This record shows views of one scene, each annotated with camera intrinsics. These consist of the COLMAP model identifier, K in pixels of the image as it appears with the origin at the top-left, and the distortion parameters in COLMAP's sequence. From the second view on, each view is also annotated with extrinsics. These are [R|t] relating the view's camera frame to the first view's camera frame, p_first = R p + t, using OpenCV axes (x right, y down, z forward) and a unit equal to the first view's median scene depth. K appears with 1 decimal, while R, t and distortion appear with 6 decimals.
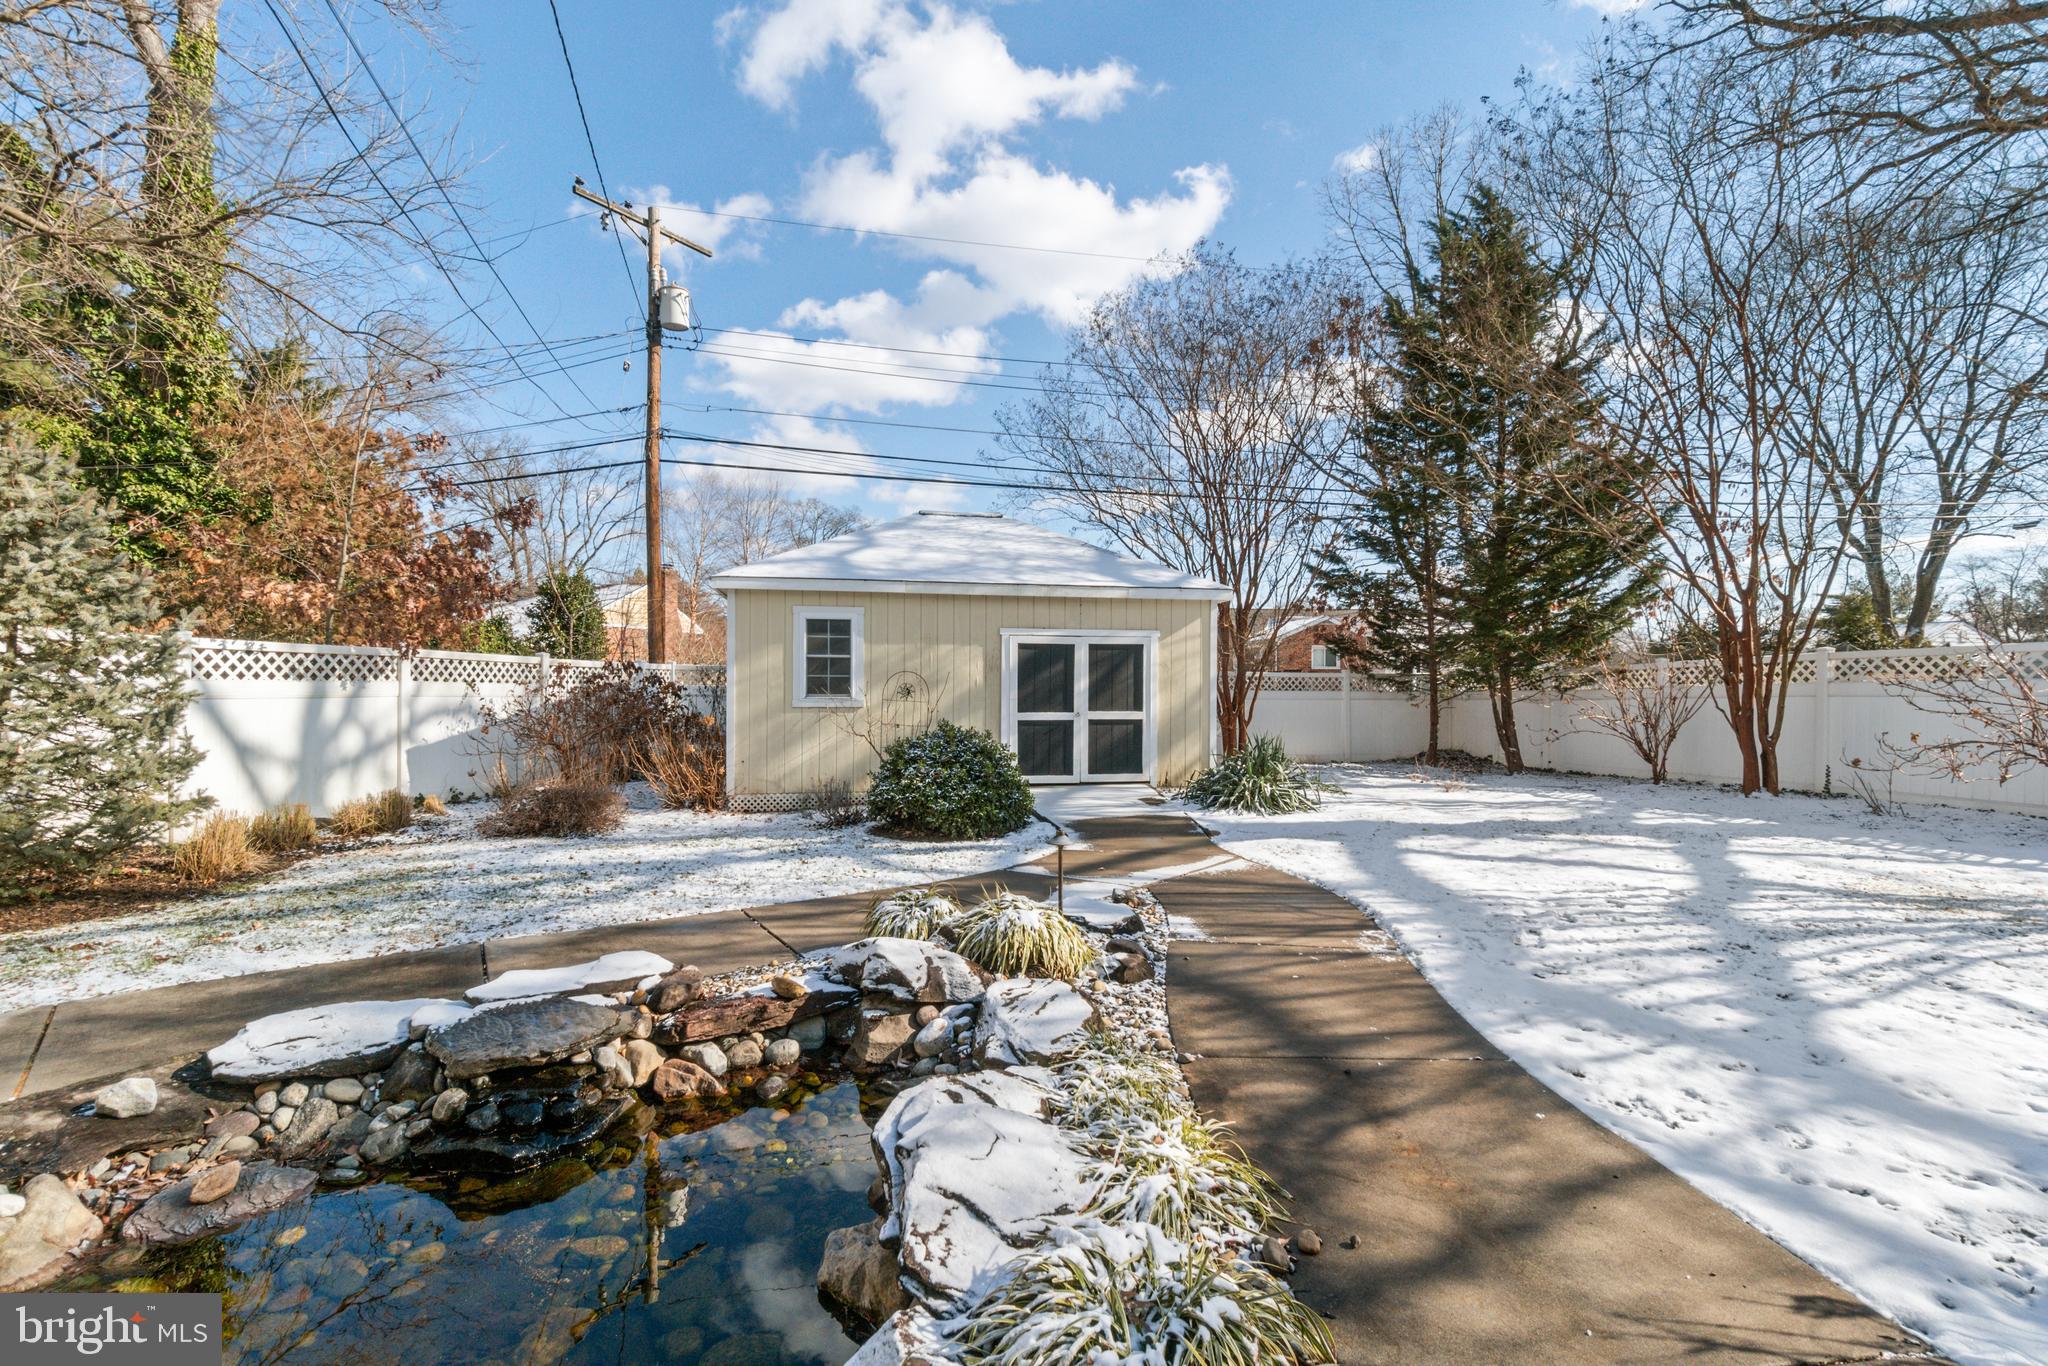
lens RADIAL K [[886.6, 0, 1019.2], [0, 886.6, 681.9], [0, 0, 1]] dist [-0.002143, 0.000006]
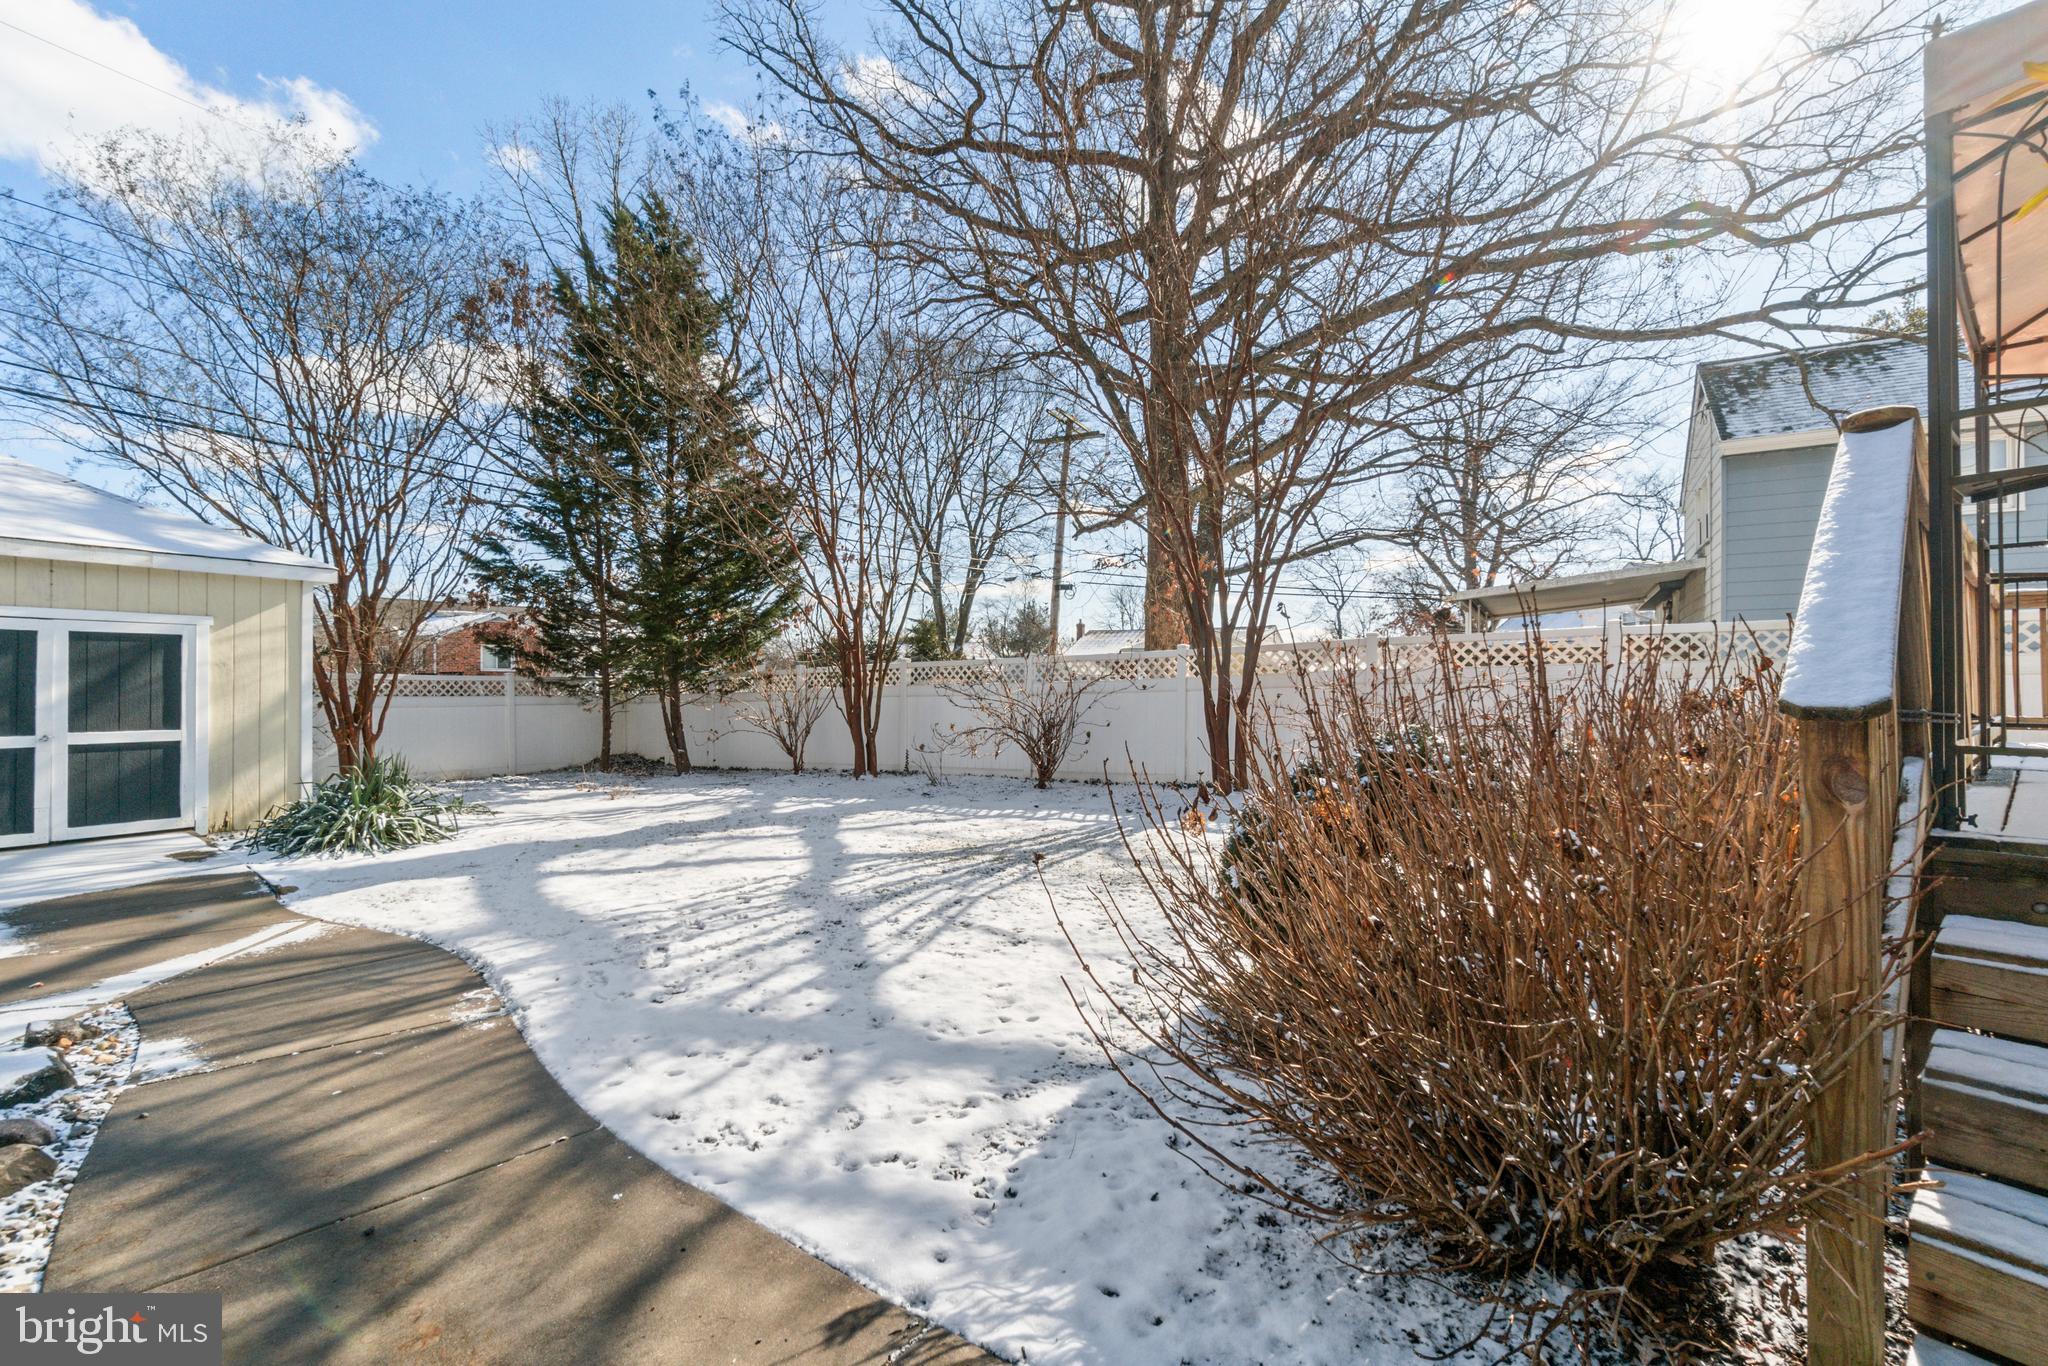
lens RADIAL K [[886.6, 0, 1019.2], [0, 886.6, 681.9], [0, 0, 1]] dist [-0.002143, 0.000006]
pose [[0.653567, 0.000227, 0.756868, 0.042404], [0.002121, 0.999995, -0.002132, -0.001719], [-0.756866, 0.002998, 0.653564, 0.030914]]
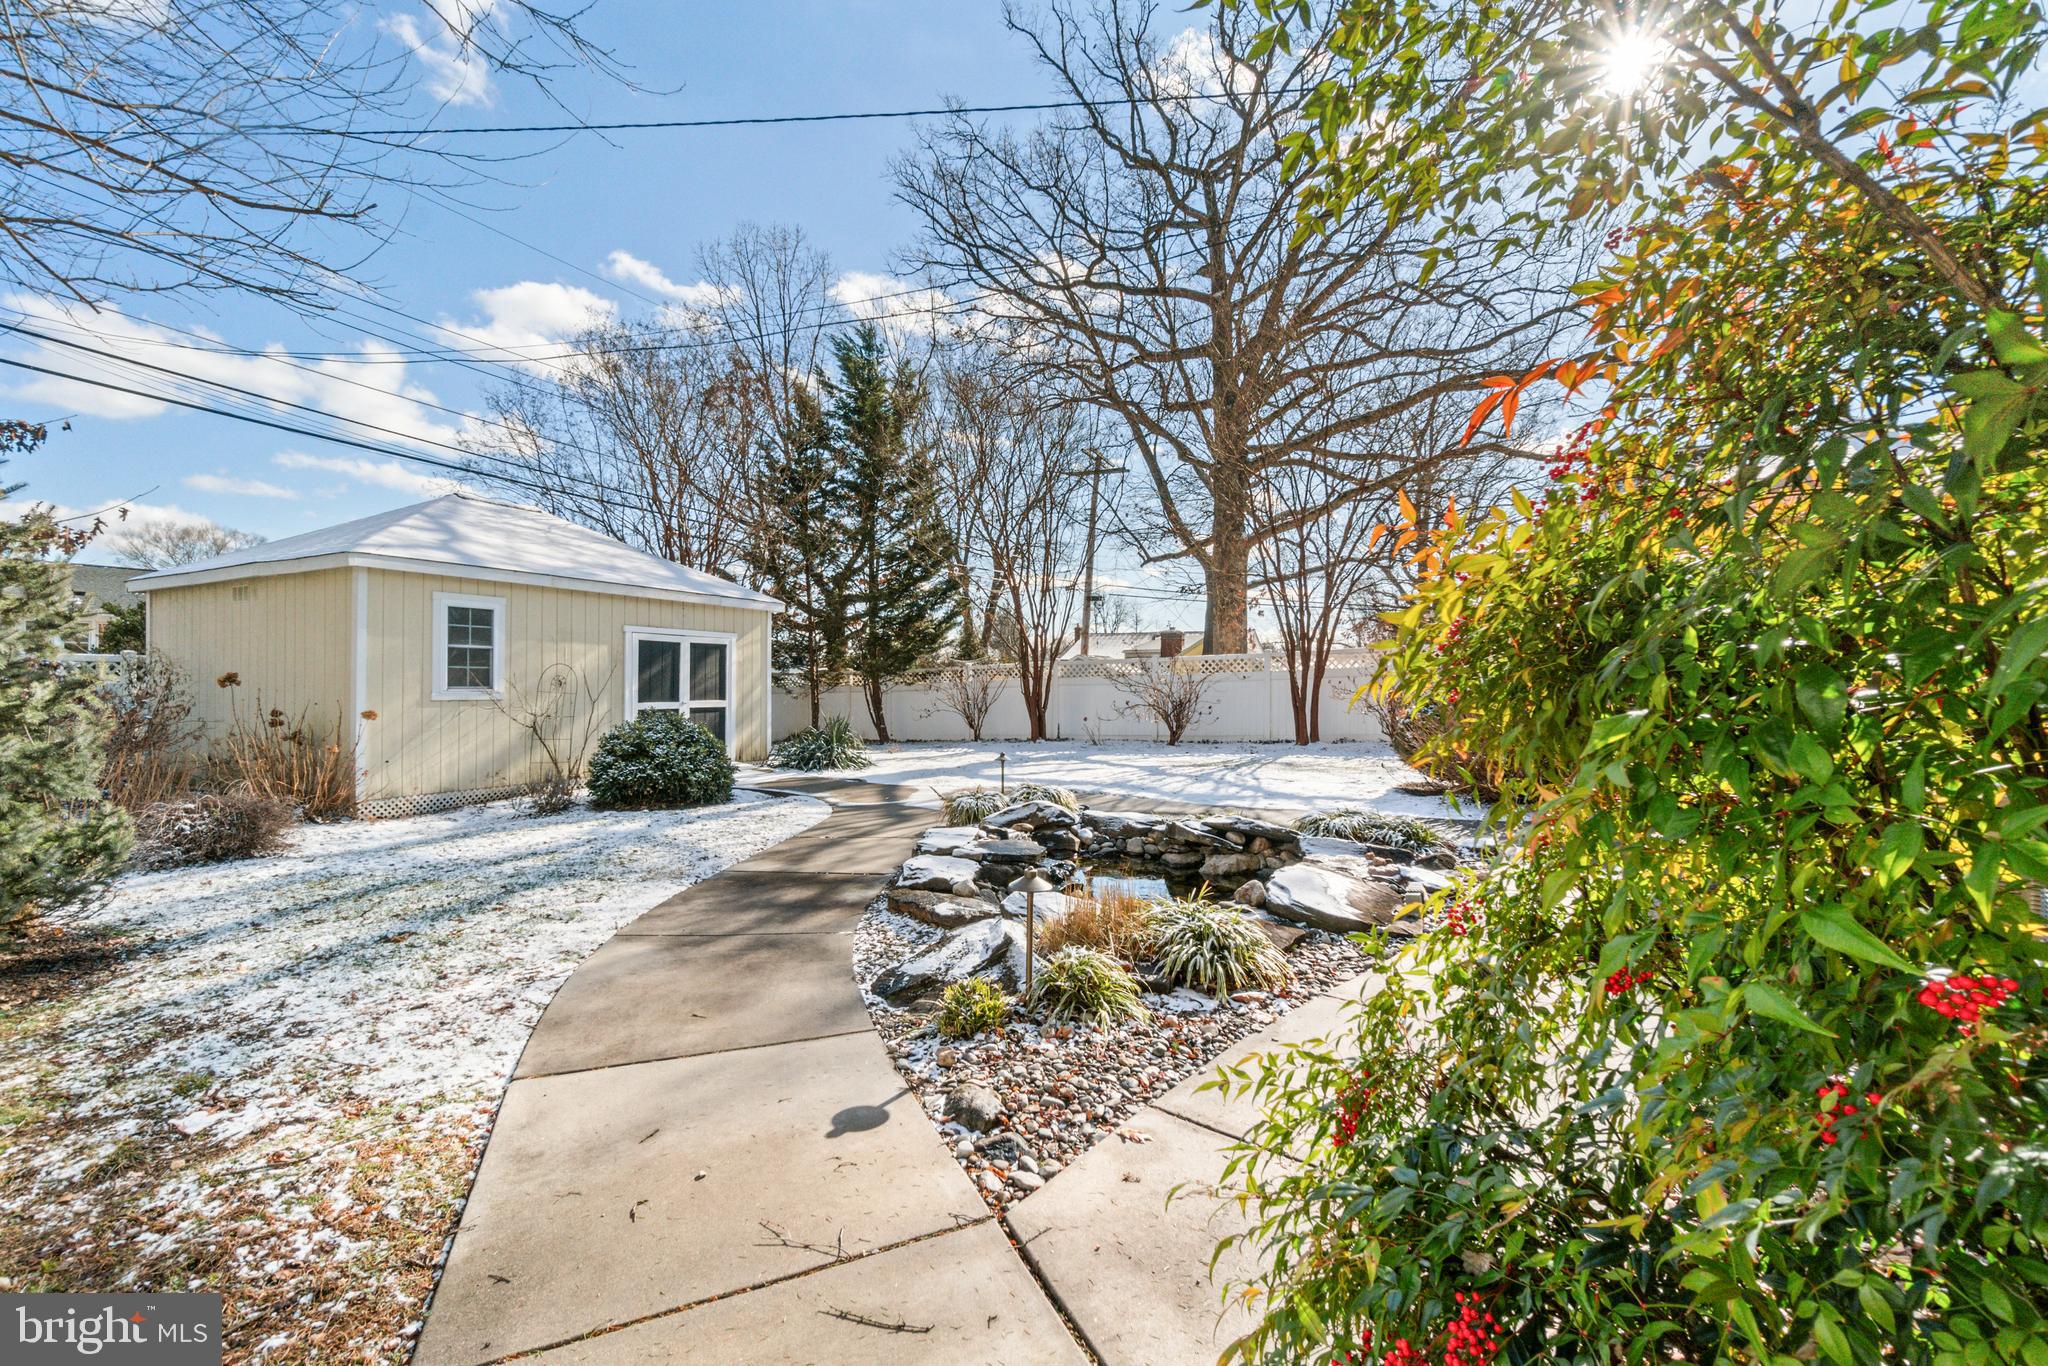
lens RADIAL K [[886.6, 0, 1019.2], [0, 886.6, 681.9], [0, 0, 1]] dist [-0.002143, 0.000006]
pose [[0.612209, 0.000401, 0.790696, -0.579771], [0.001548, 0.999997, -0.001705, 0.011231], [-0.790695, 0.002268, 0.612207, -0.054411]]
